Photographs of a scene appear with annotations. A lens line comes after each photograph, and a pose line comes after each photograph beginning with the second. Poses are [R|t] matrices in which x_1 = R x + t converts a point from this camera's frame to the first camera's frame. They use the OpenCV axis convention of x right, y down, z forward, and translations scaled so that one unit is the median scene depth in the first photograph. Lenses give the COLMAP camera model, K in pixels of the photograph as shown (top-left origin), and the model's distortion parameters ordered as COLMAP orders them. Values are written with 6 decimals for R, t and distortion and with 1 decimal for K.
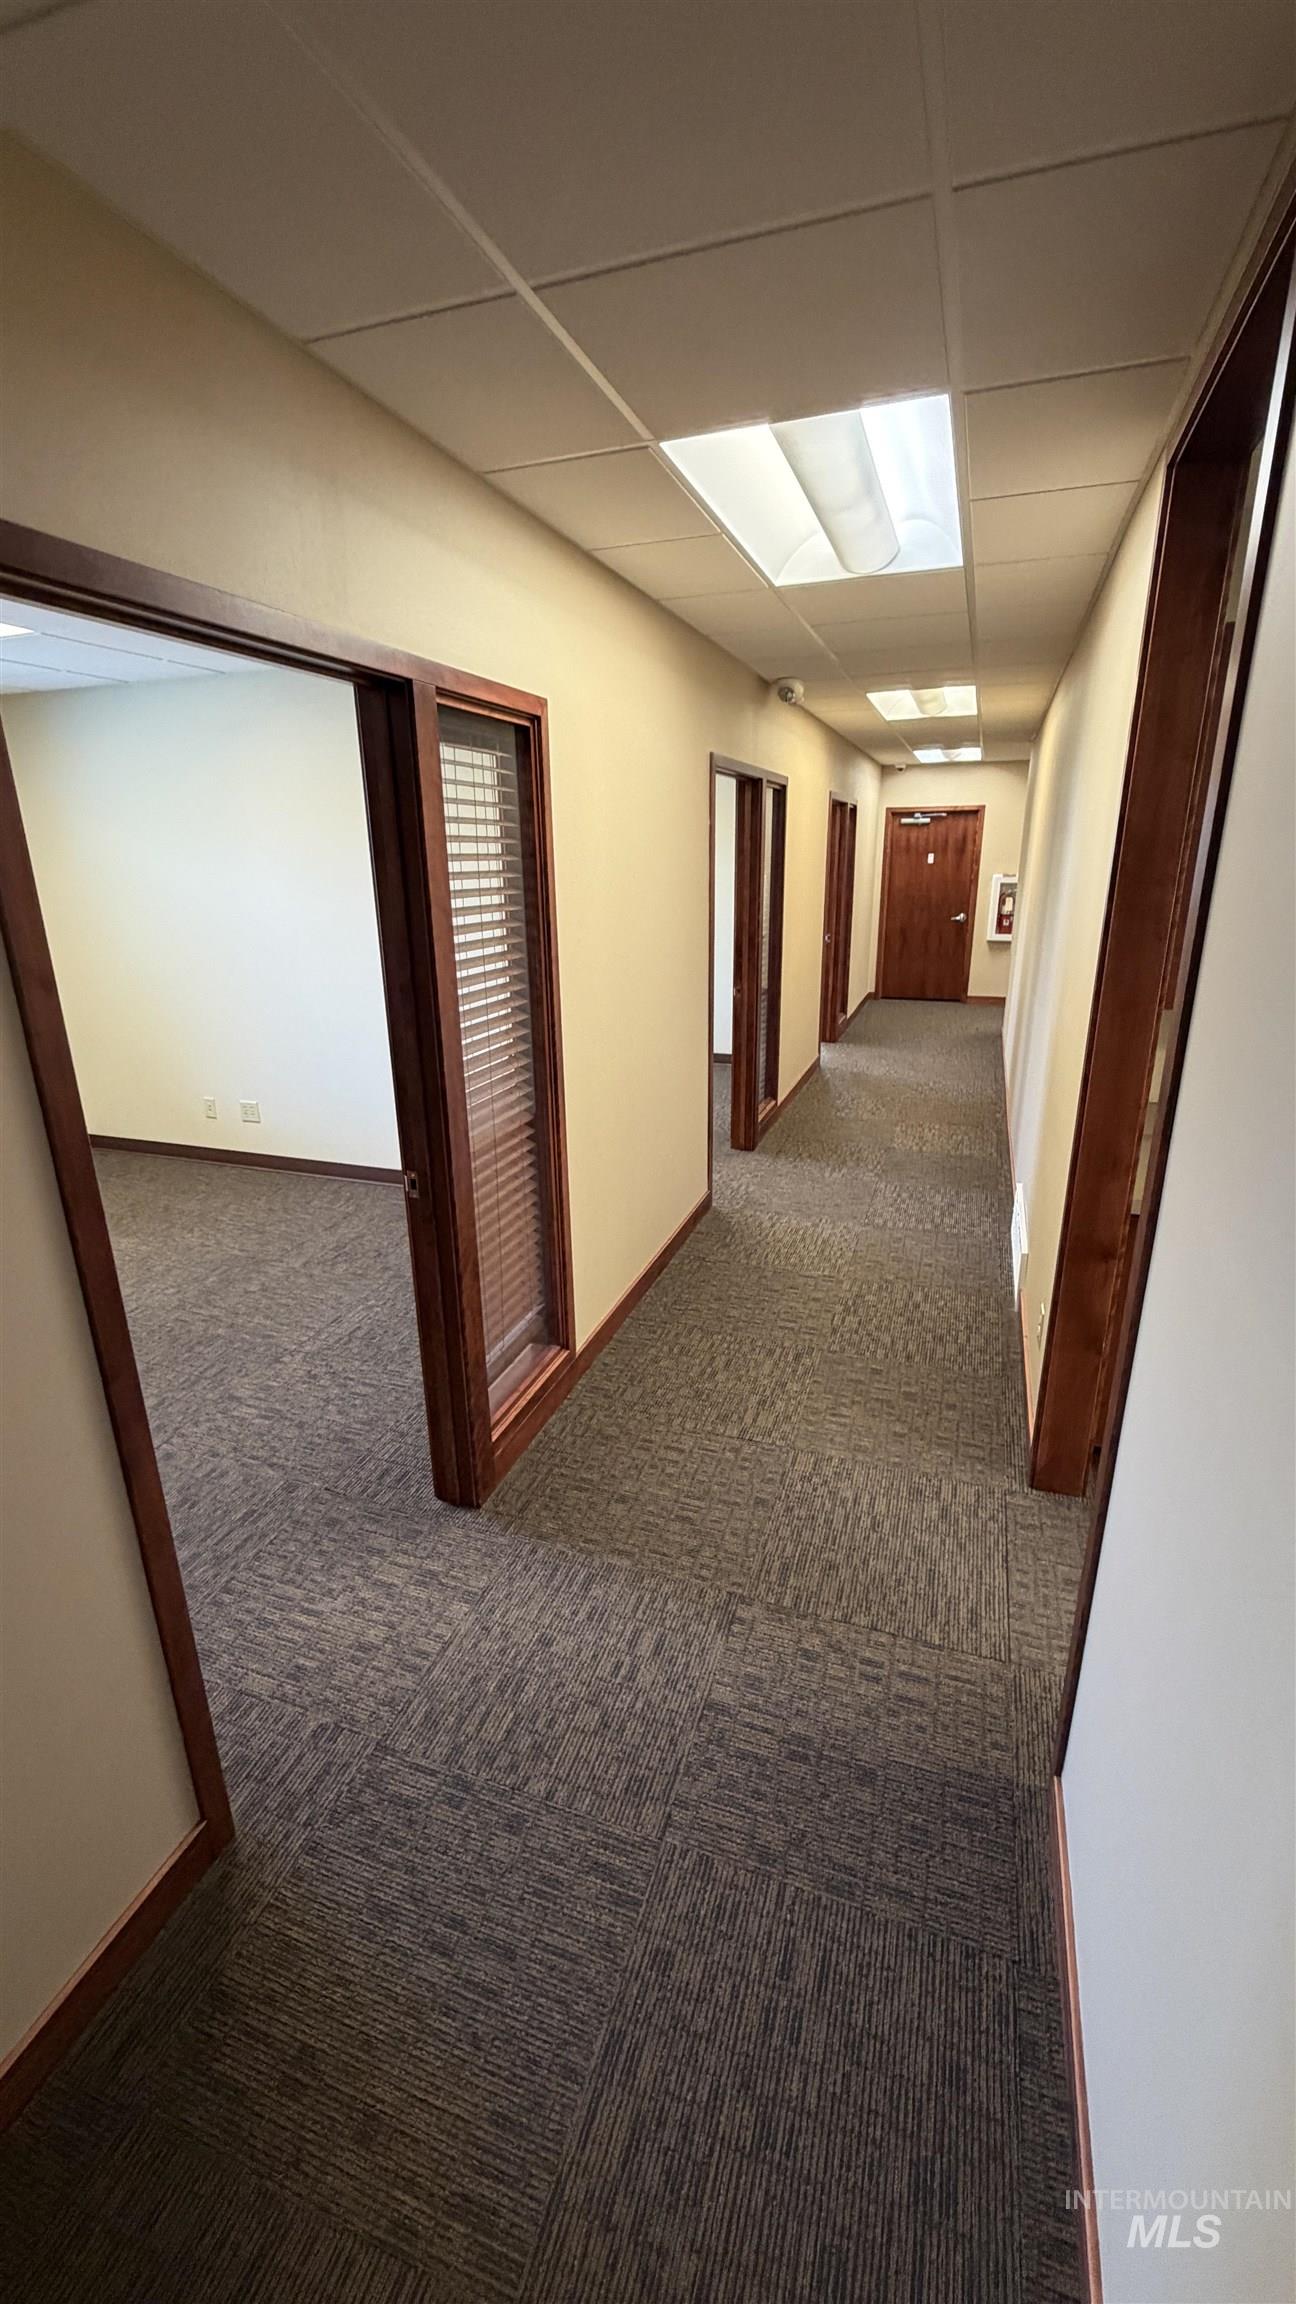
lens RADIAL K [[916.8, 0, 639.7], [0, 916.8, 1143.3], [0, 0, 1]] dist [0.000227, -0.000345]
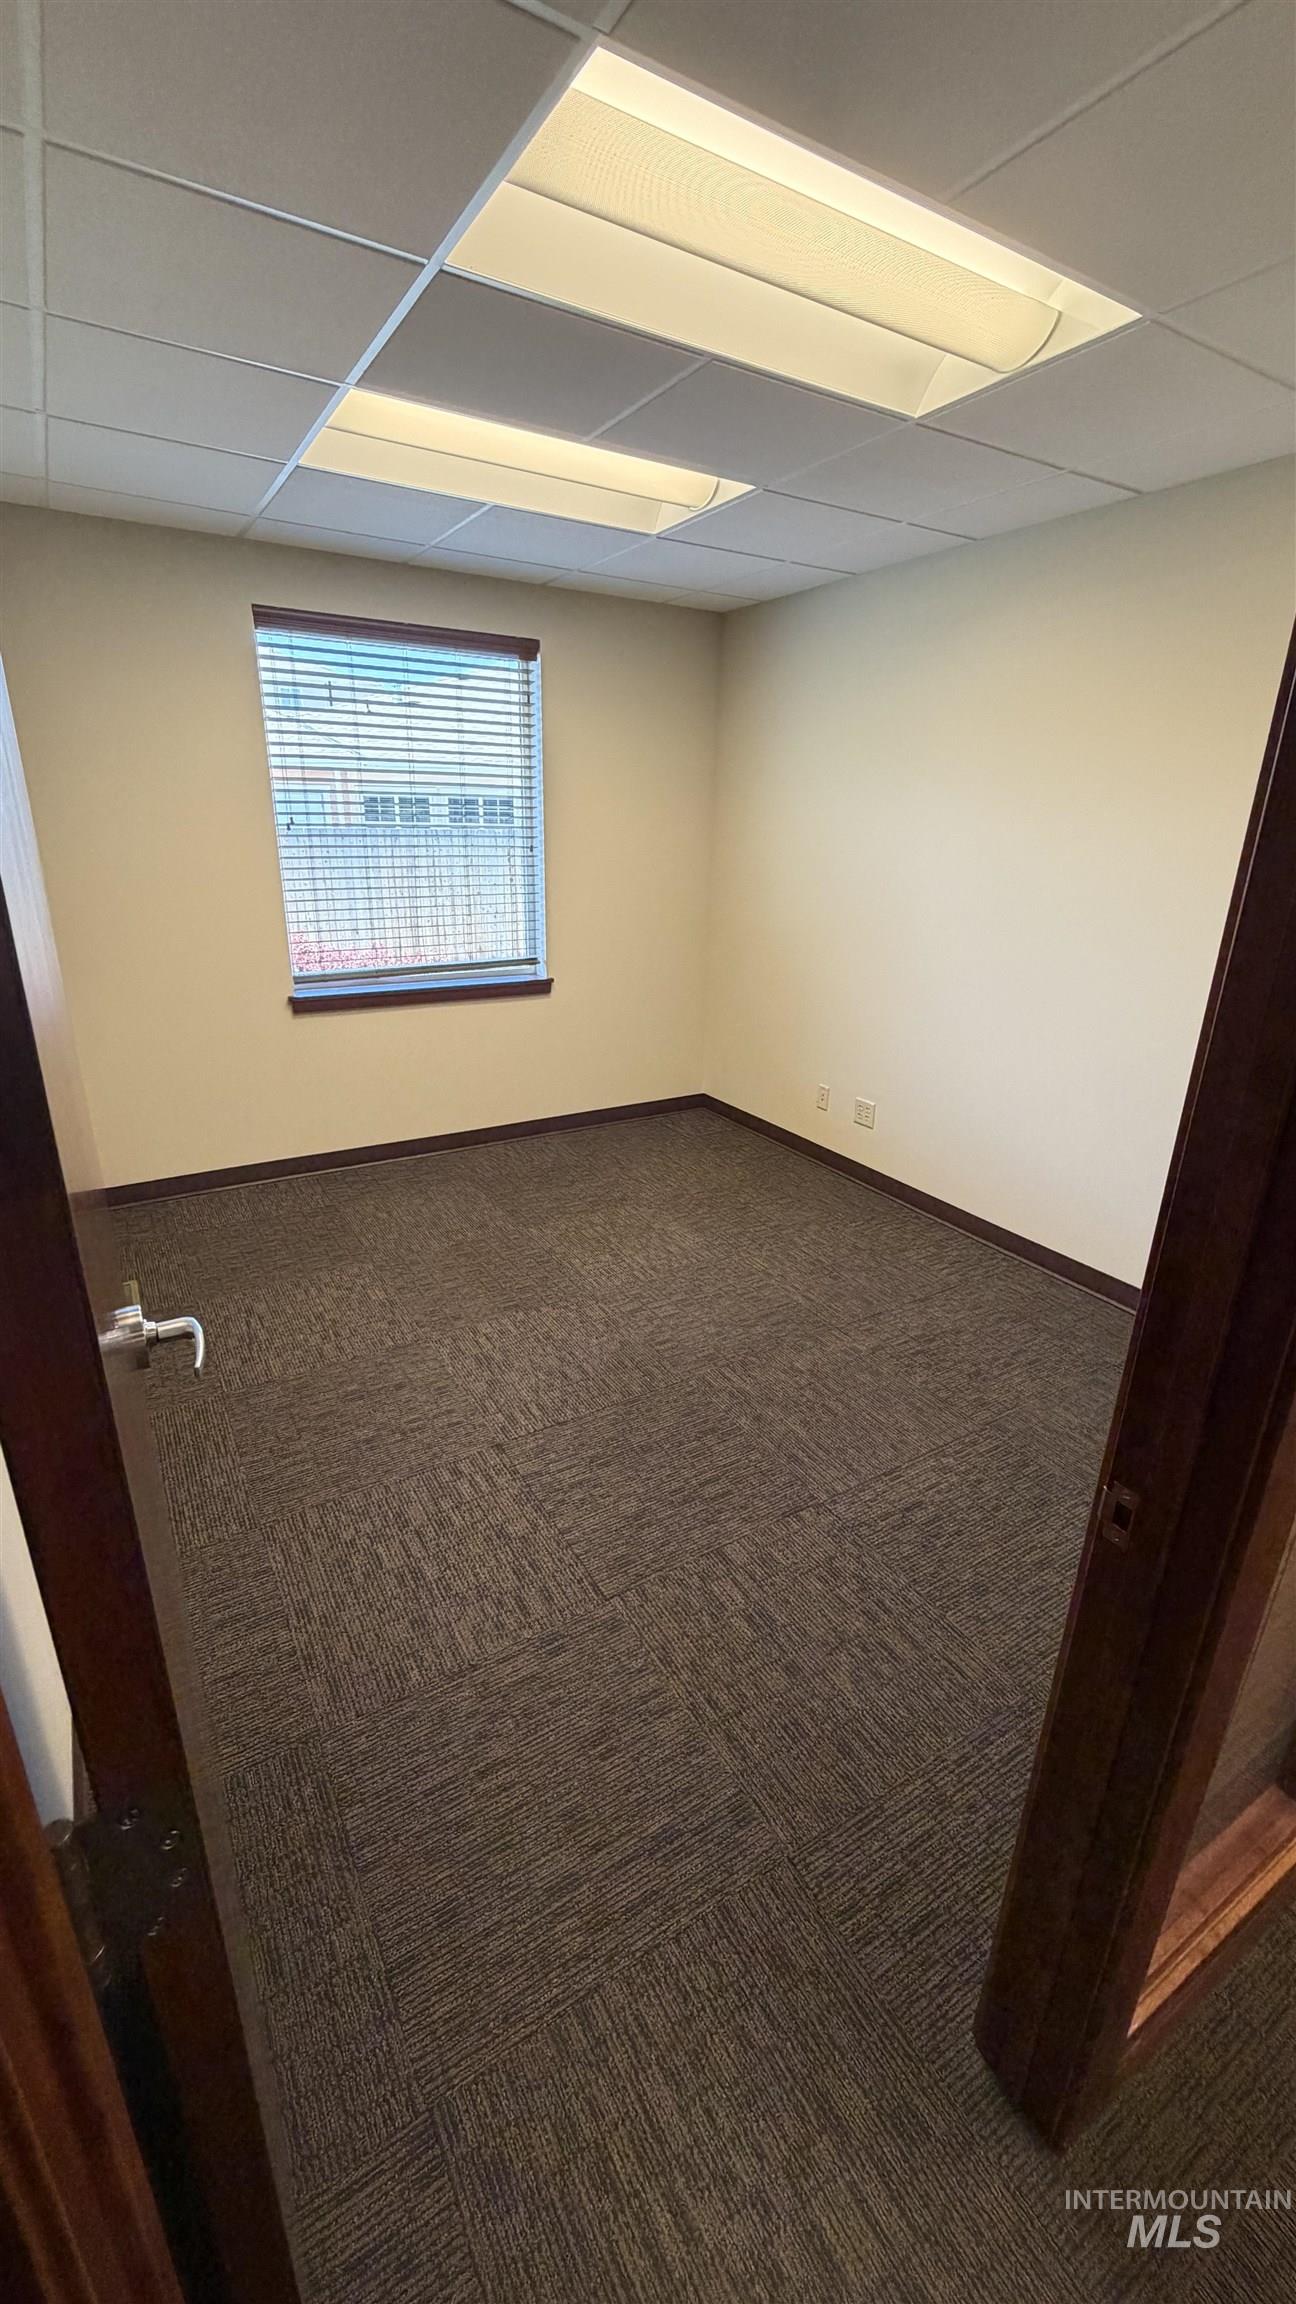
lens RADIAL K [[916.8, 0, 644.1], [0, 916.8, 1150.7], [0, 0, 1]] dist [0.000227, -0.000345]
pose [[0.773936, 0.249012, -0.582251, -0.142758], [-0.224730, 0.967599, 0.115099, -0.078889], [0.592047, 0.041770, 0.804820, 0.348679]]
